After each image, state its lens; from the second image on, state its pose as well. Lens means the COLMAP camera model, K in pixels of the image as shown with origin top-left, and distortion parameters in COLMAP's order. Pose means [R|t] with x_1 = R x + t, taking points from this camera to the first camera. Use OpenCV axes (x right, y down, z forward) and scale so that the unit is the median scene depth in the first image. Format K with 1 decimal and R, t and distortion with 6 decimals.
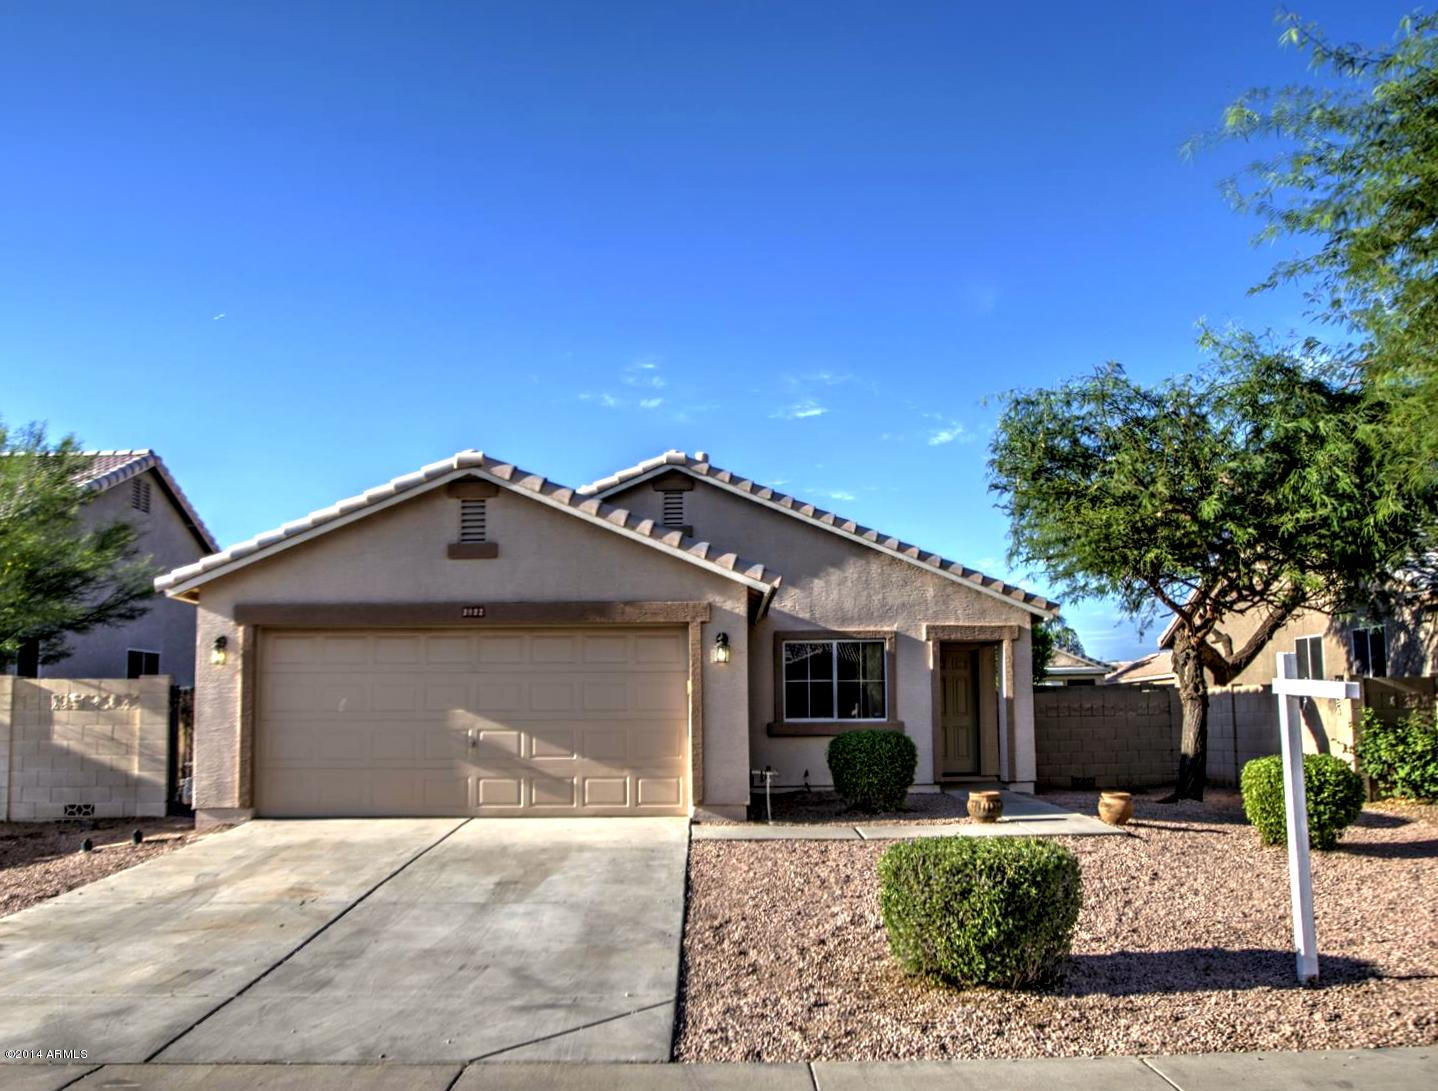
lens RADIAL K [[1315.6, 0, 718.8], [0, 1315.6, 582.2], [0, 0, 1]] dist [-0.052566, 0.000324]
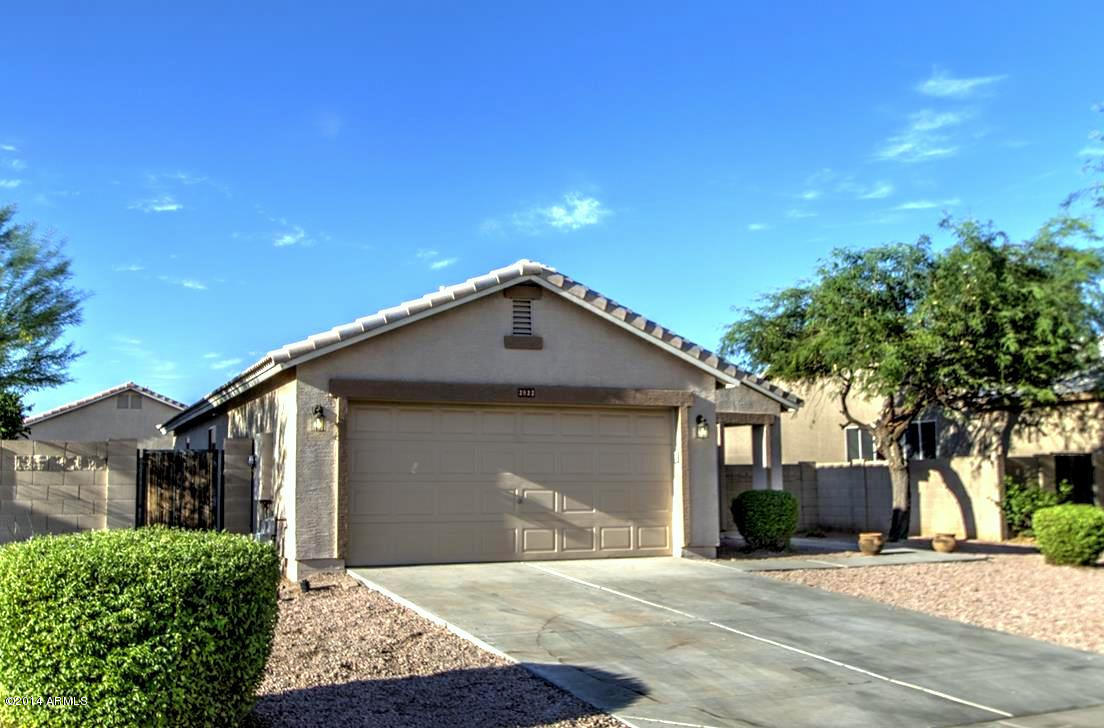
lens RADIAL K [[1131.5, 0, 552.0], [0, 1131.5, 364.0], [0, 0, 1]] dist [-0.035710, -0.011664]
pose [[0.913708, 0.047005, 0.403645, -0.586651], [-0.045653, 0.998873, -0.012977, 0.008369], [-0.403800, -0.006570, 0.914824, 0.028308]]
